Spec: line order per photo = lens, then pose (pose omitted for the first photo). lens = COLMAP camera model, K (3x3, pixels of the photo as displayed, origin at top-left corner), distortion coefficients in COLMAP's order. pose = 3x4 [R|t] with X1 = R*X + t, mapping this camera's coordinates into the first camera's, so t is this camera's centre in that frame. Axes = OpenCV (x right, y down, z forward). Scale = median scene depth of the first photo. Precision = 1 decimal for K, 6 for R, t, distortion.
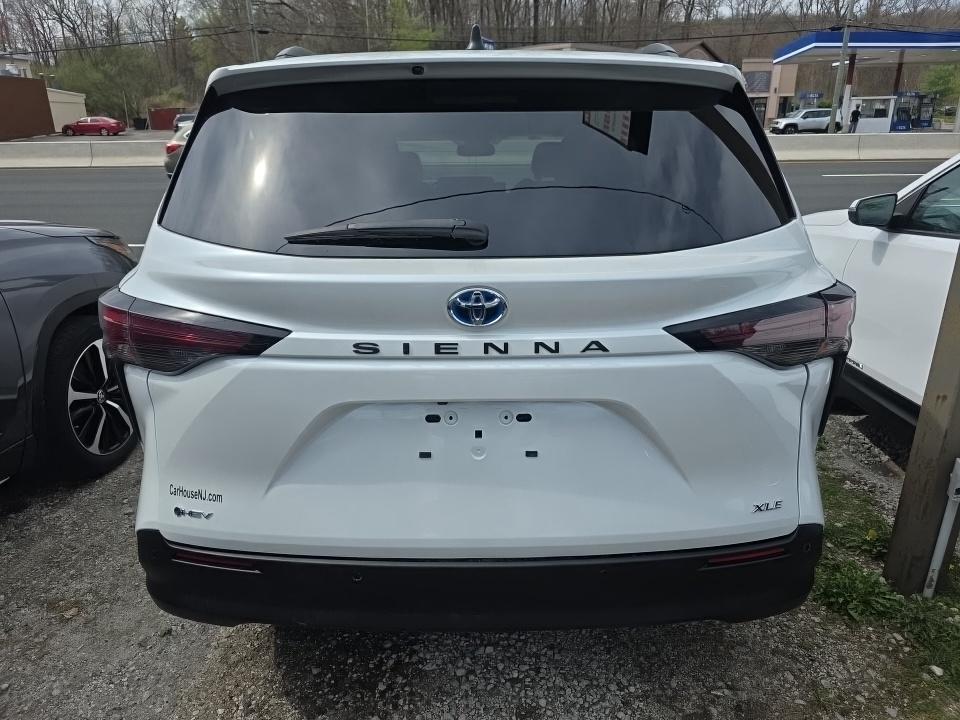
lens RADIAL K [[643.5, 0, 479.7], [0, 643.5, 362.1], [0, 0, 1]] dist [0.026257, -0.025180]
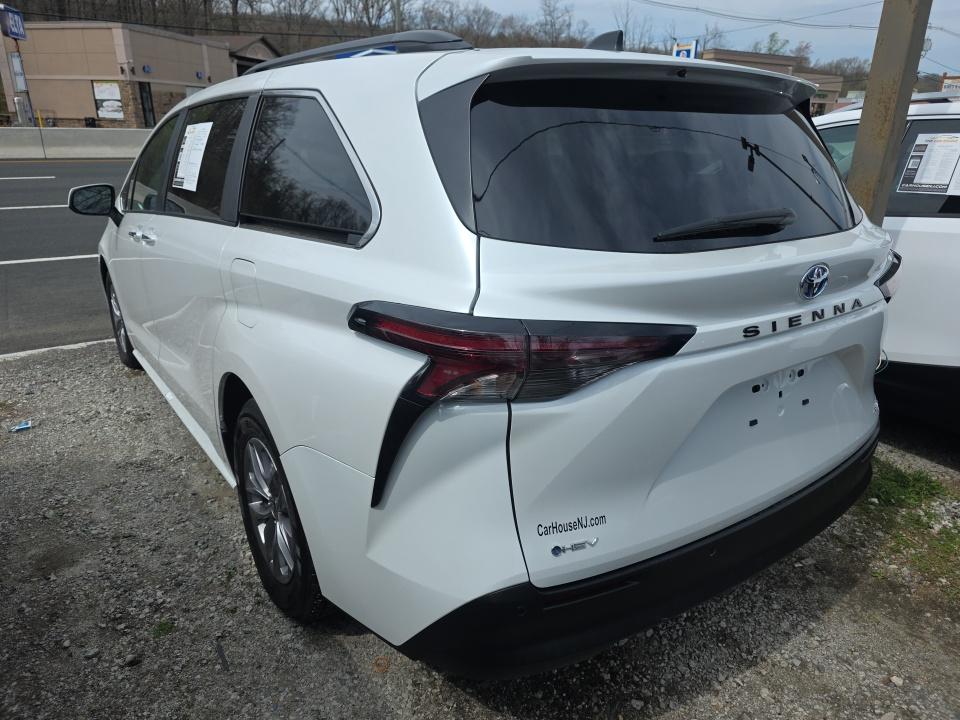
lens RADIAL K [[643.5, 0, 479.1], [0, 643.5, 356.6], [0, 0, 1]] dist [0.026257, -0.025180]
pose [[0.819138, -0.167741, 0.548522, -1.121856], [0.167801, 0.984527, 0.050487, -0.108183], [-0.548503, 0.050687, 0.834611, 0.338310]]
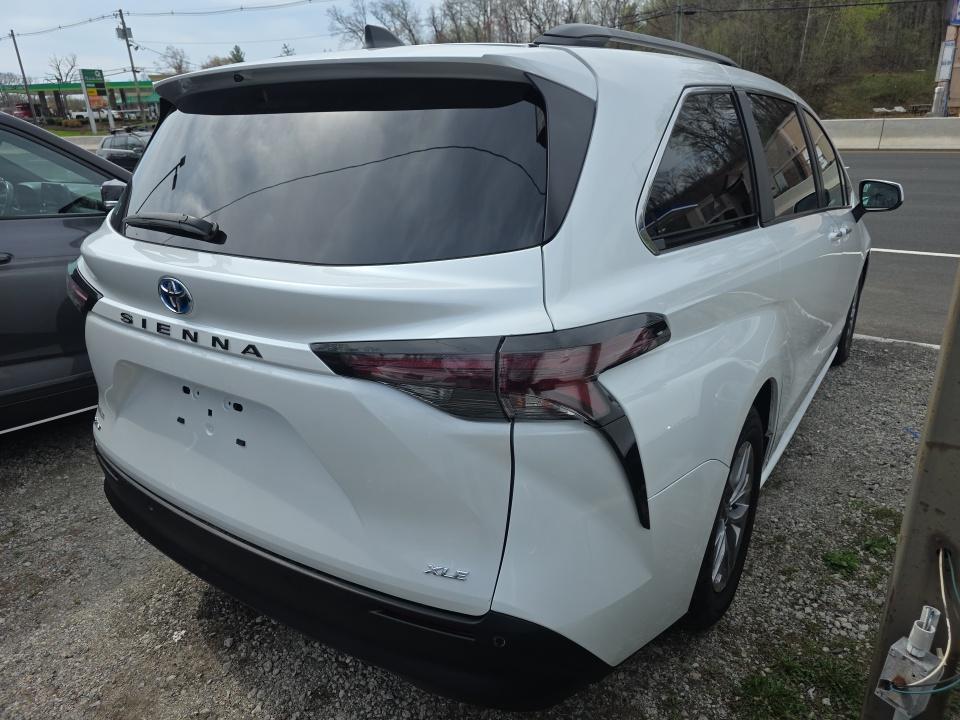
lens RADIAL K [[643.5, 0, 485.9], [0, 643.5, 360.4], [0, 0, 1]] dist [0.026257, -0.025180]
pose [[0.830257, 0.183030, -0.526472, 0.997746], [-0.171124, 0.982633, 0.071751, -0.140730], [0.530462, 0.030520, 0.847159, 0.328196]]
